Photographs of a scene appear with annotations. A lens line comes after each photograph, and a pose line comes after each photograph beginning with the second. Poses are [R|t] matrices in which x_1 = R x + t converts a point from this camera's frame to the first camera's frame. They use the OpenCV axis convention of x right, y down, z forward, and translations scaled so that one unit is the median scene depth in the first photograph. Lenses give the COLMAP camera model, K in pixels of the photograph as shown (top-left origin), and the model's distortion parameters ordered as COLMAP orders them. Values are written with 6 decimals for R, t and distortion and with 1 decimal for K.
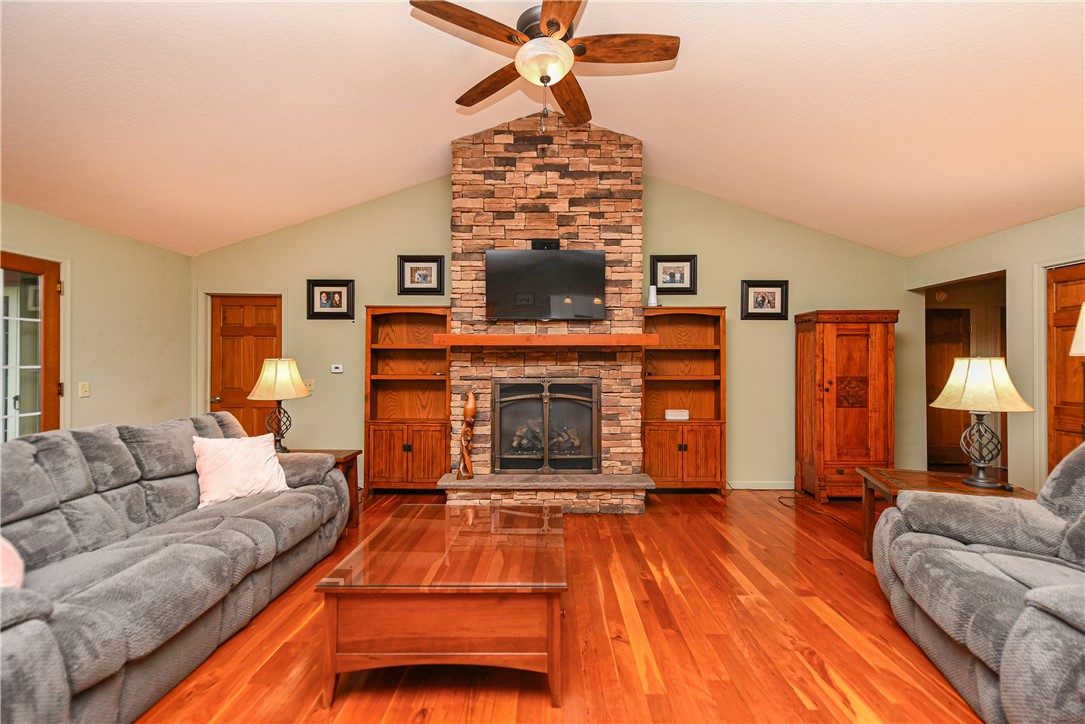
lens RADIAL K [[435.8, 0, 549.1], [0, 435.8, 361.6], [0, 0, 1]] dist [0.009216, -0.000191]
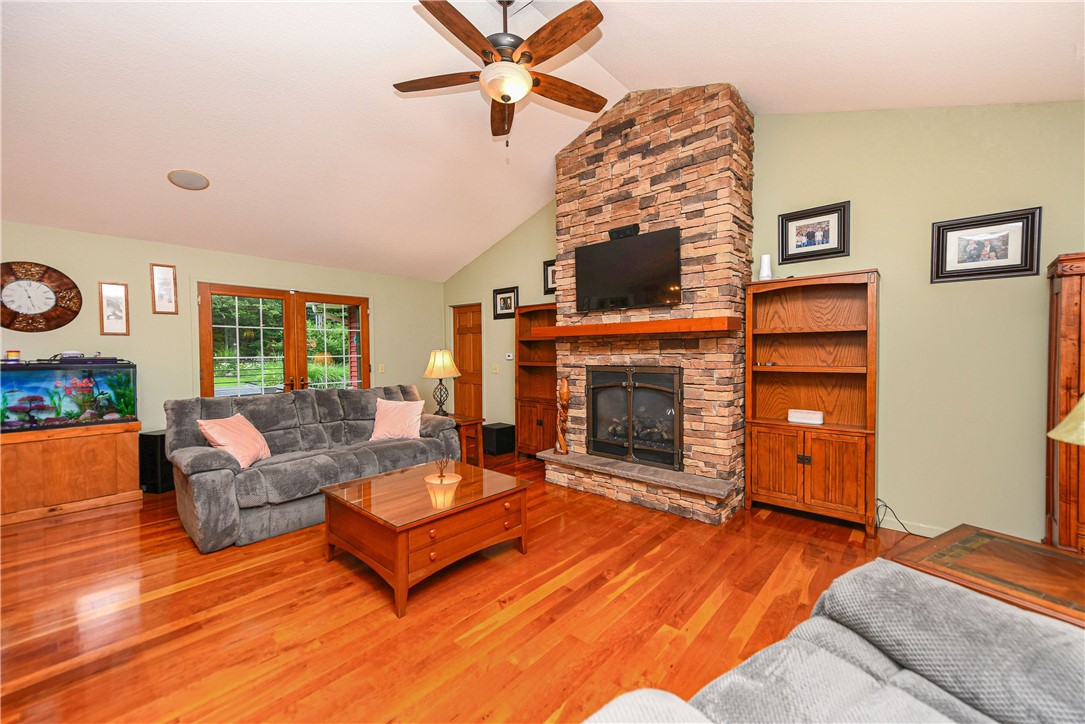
lens RADIAL K [[426.3, 0, 548.2], [0, 426.3, 361.1], [0, 0, 1]] dist [0.010769, 0.000146]
pose [[0.753102, 0.008543, -0.657848, 0.493323], [0.010707, 0.999624, 0.025239, -0.001440], [0.657817, -0.026052, 0.752727, 0.144037]]
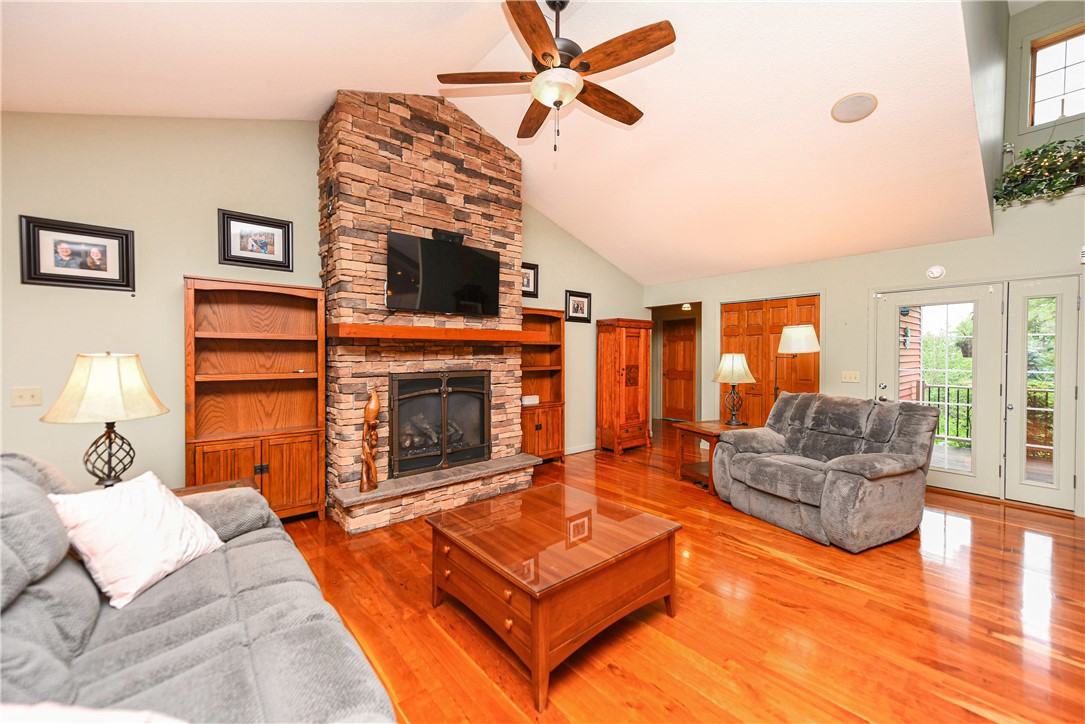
lens RADIAL K [[426.3, 0, 548.2], [0, 426.3, 361.1], [0, 0, 1]] dist [0.010769, 0.000146]
pose [[0.754681, -0.012690, 0.655970, -0.463162], [-0.001865, 0.999767, 0.021486, -0.008525], [-0.656090, -0.017438, 0.754481, 0.116069]]
